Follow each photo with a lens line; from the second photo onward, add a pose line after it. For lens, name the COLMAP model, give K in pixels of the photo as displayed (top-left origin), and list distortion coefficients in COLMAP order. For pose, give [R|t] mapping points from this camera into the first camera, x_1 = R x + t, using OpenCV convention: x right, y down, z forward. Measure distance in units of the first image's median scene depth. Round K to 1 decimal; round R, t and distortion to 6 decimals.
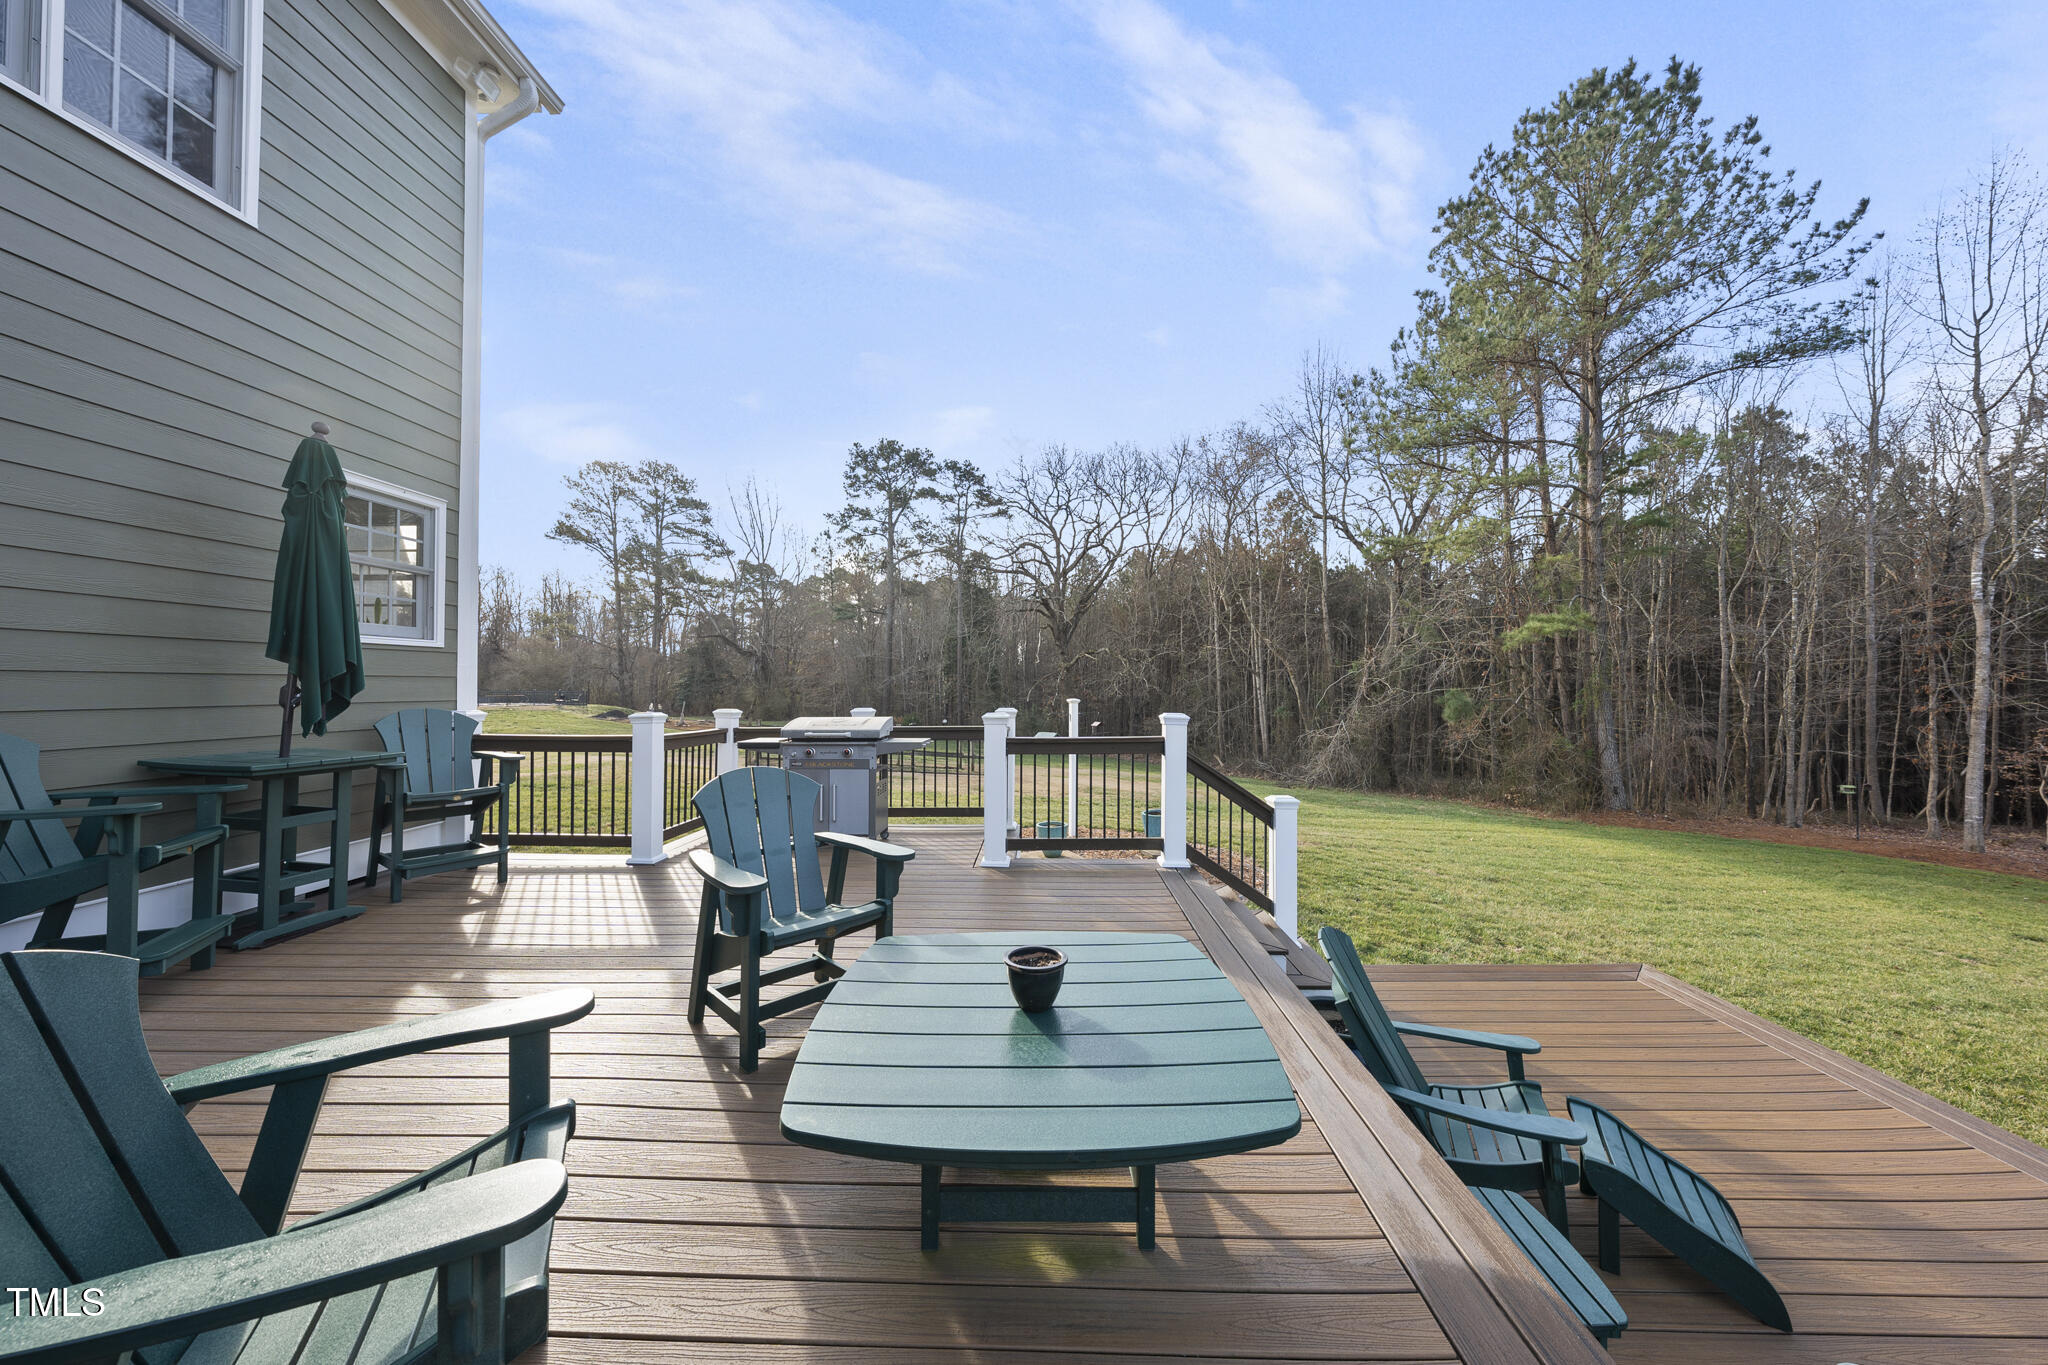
lens RADIAL K [[688.5, 0, 1027.7], [0, 688.5, 678.9], [0, 0, 1]] dist [-0.001200, 0.000025]
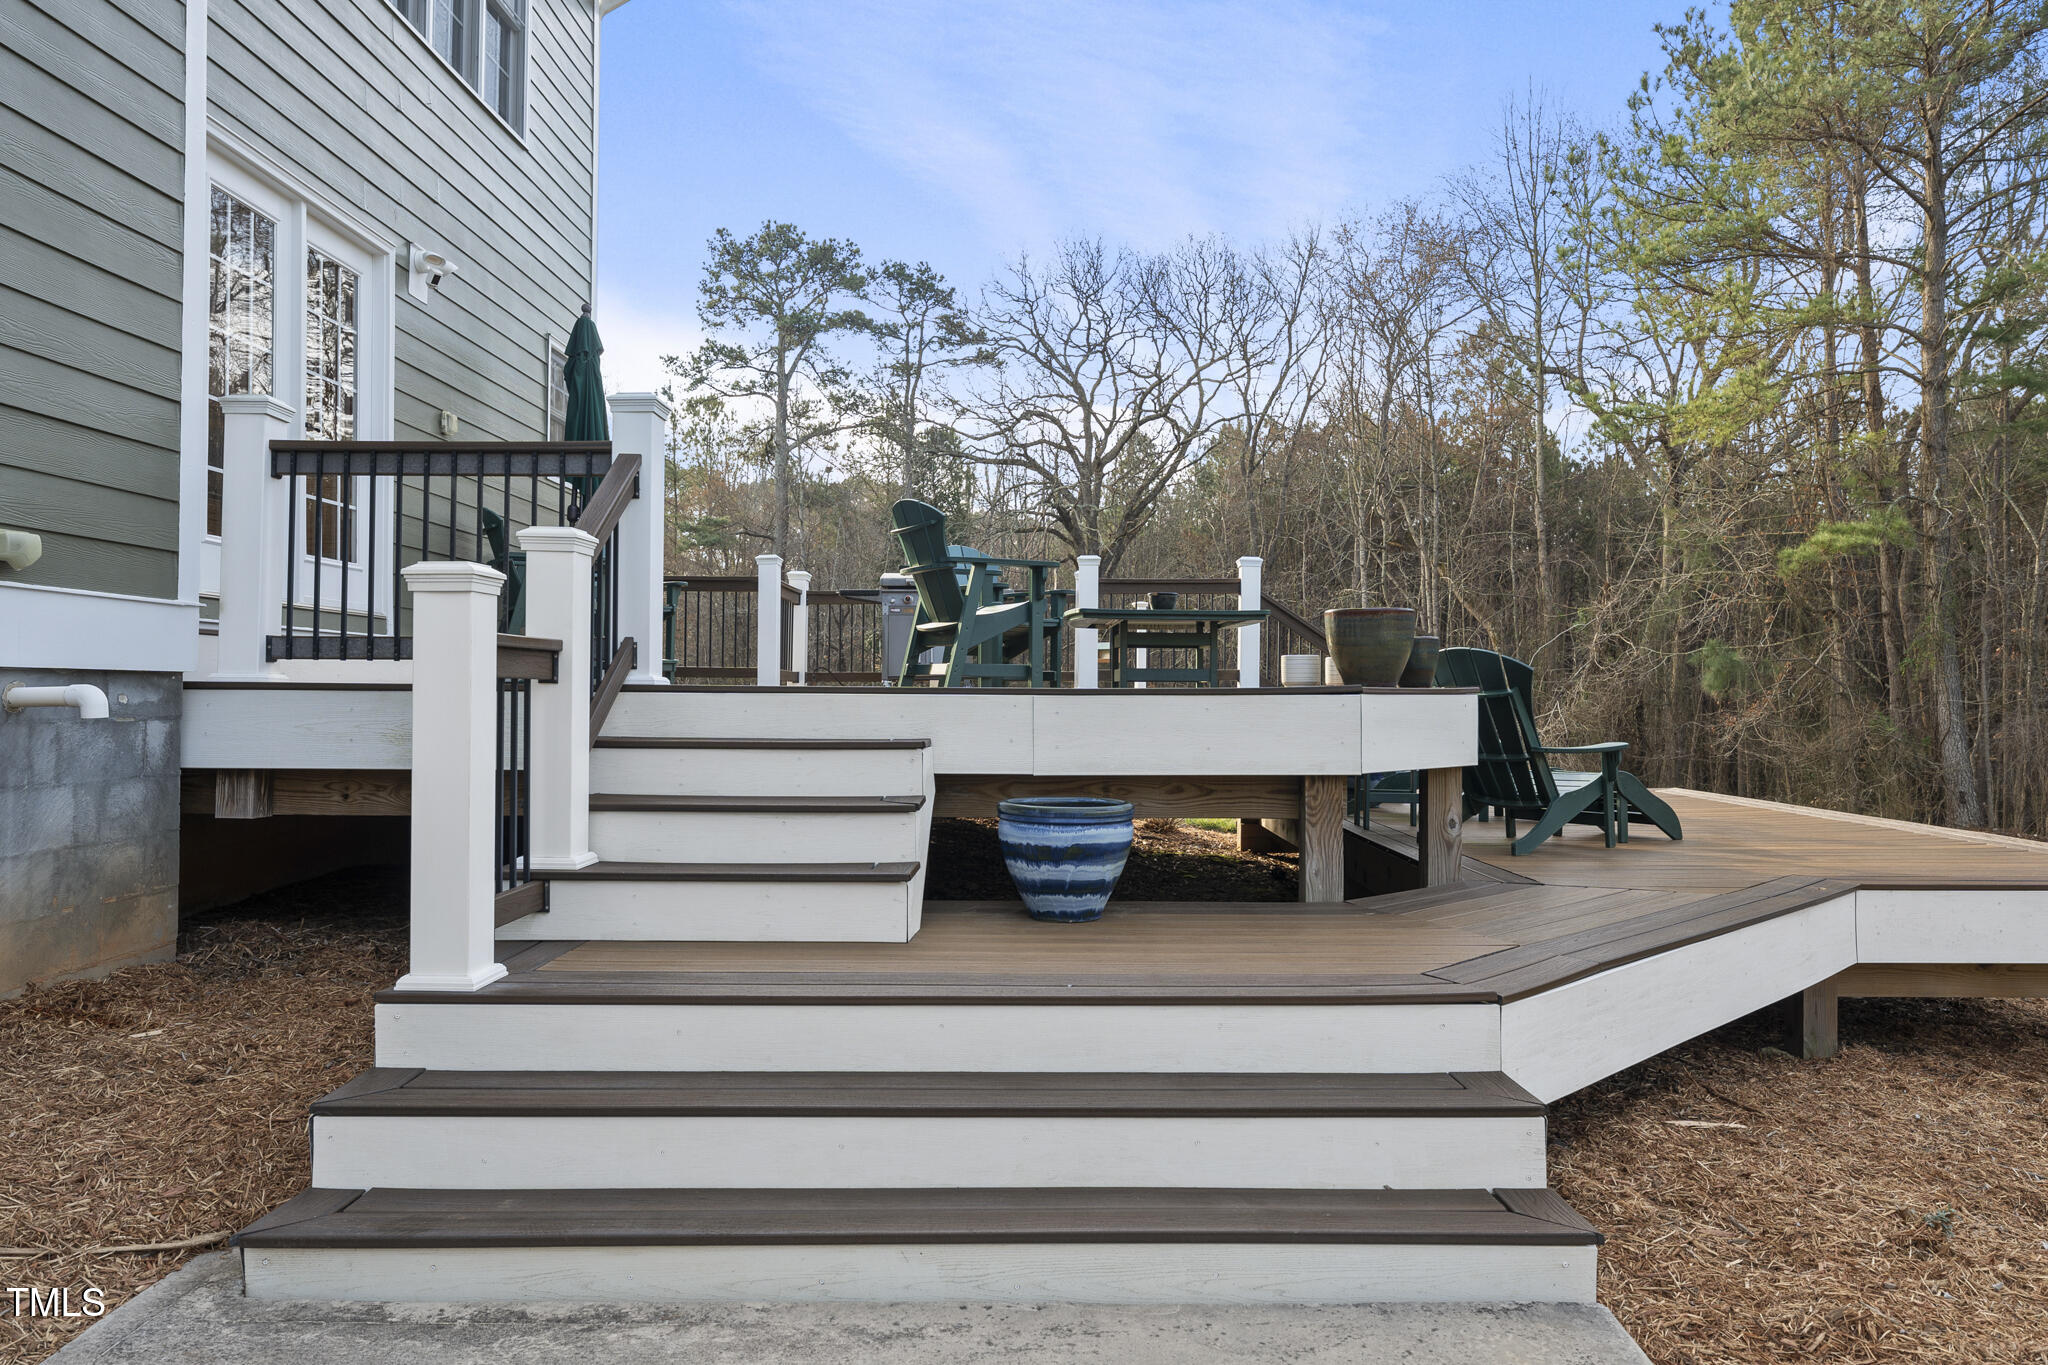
lens RADIAL K [[1356.1, 0, 1024.0], [0, 1356.1, 682.5], [0, 0, 1]] dist [-0.002422, 0.001500]
pose [[0.999955, 0.004868, 0.008135, -0.015496], [-0.004876, 0.999988, 0.000881, 0.023454], [-0.008131, -0.000921, 0.999967, -0.109485]]
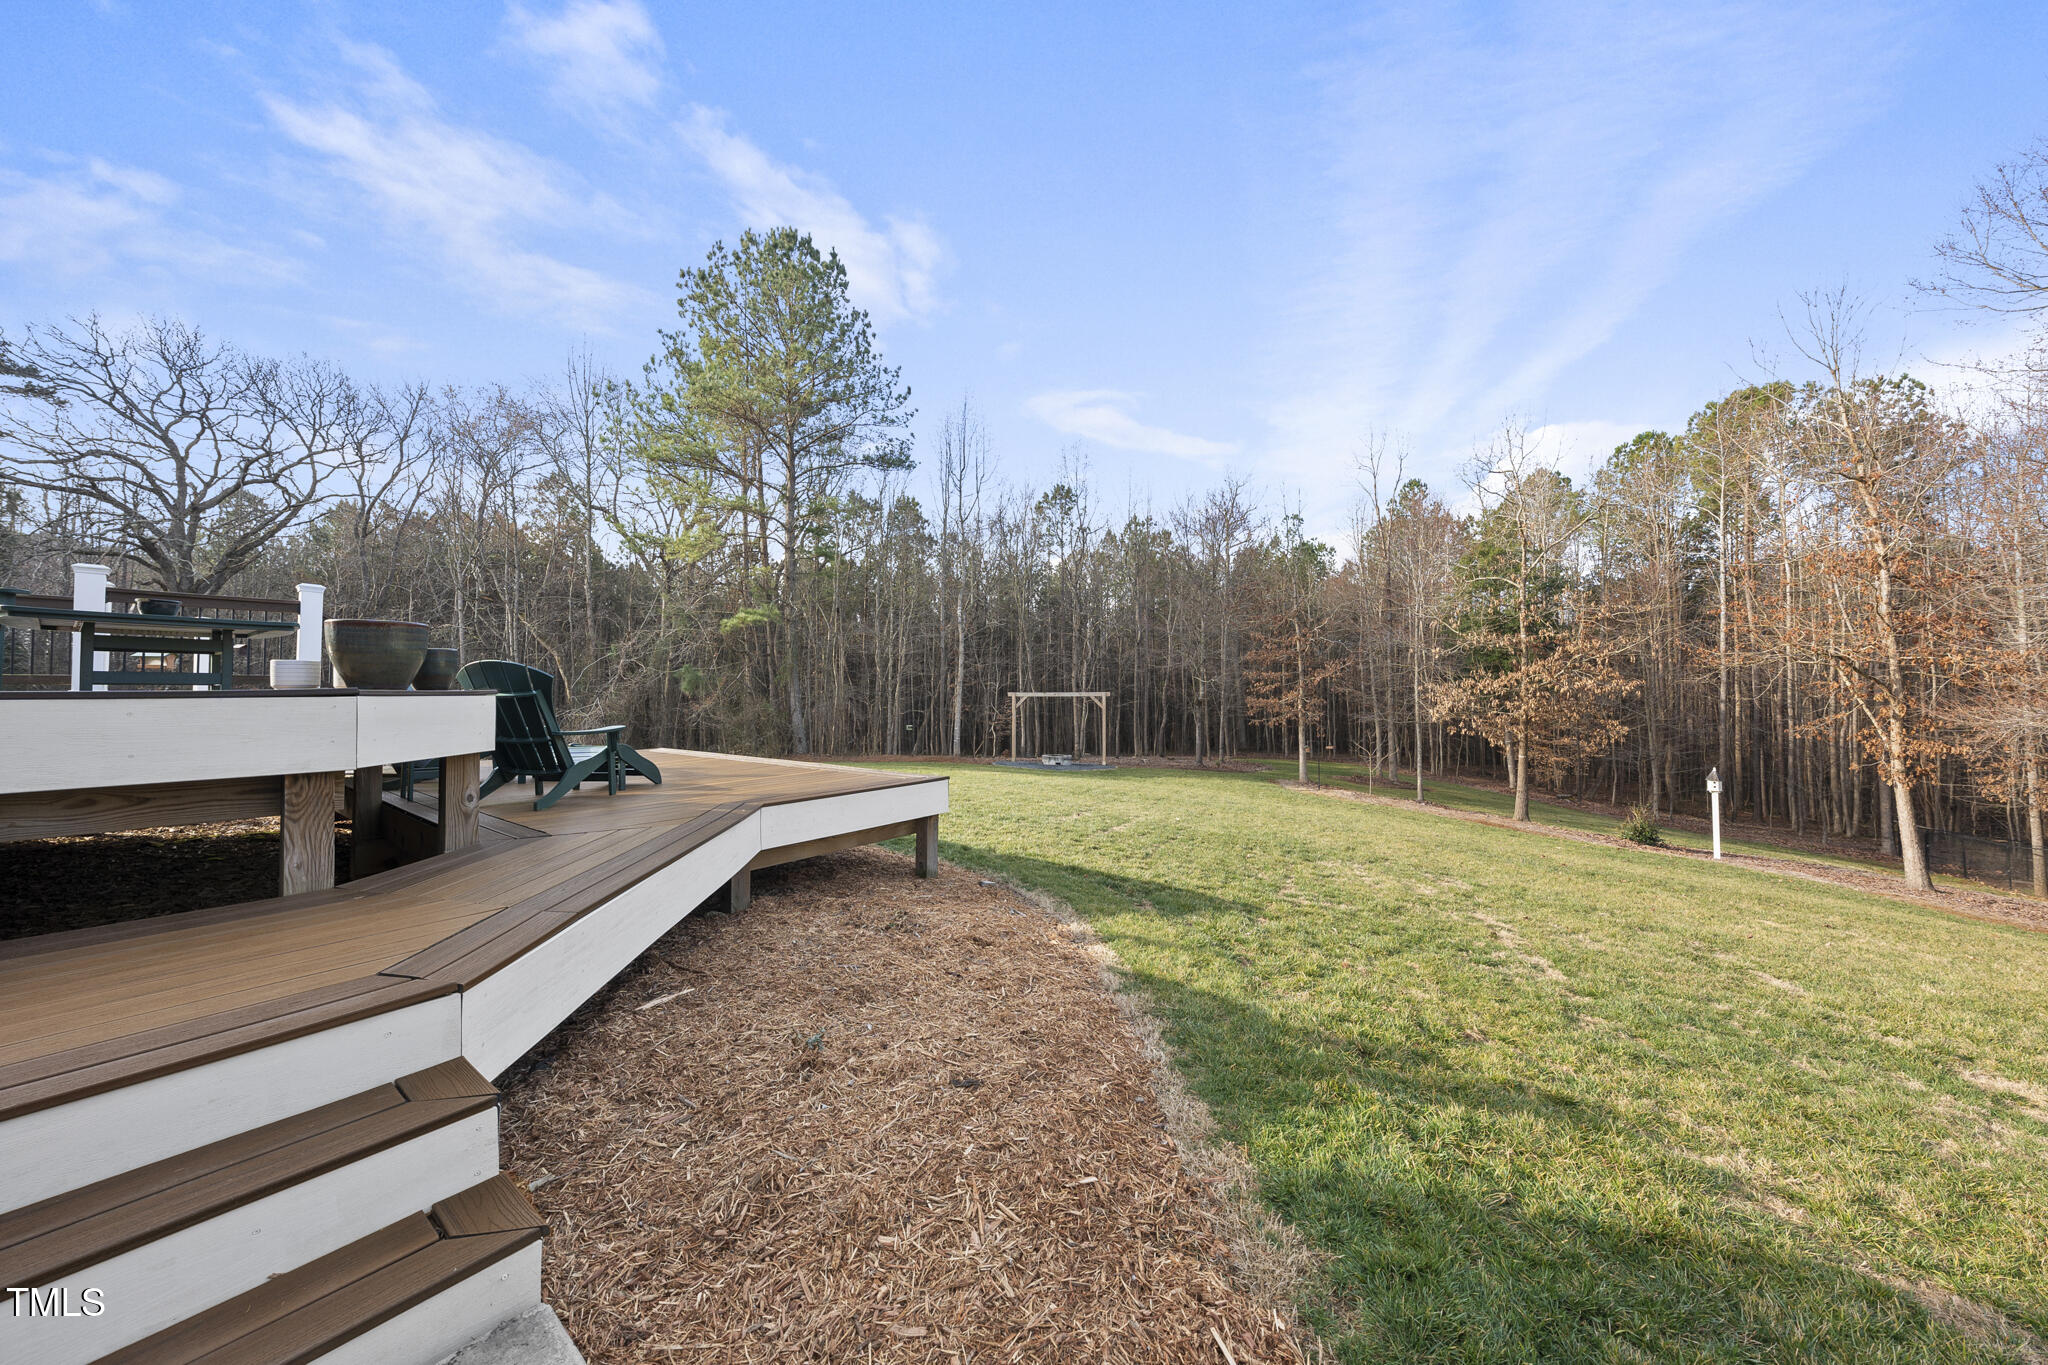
lens RADIAL K [[690.9, 0, 1026.7], [0, 690.9, 679.4], [0, 0, 1]] dist [-0.003815, 0.001225]
pose [[0.594533, 0.016116, 0.803910, -0.003282], [-0.006059, 0.999861, -0.015563, 0.023437], [-0.804048, 0.004381, 0.594548, -0.088344]]
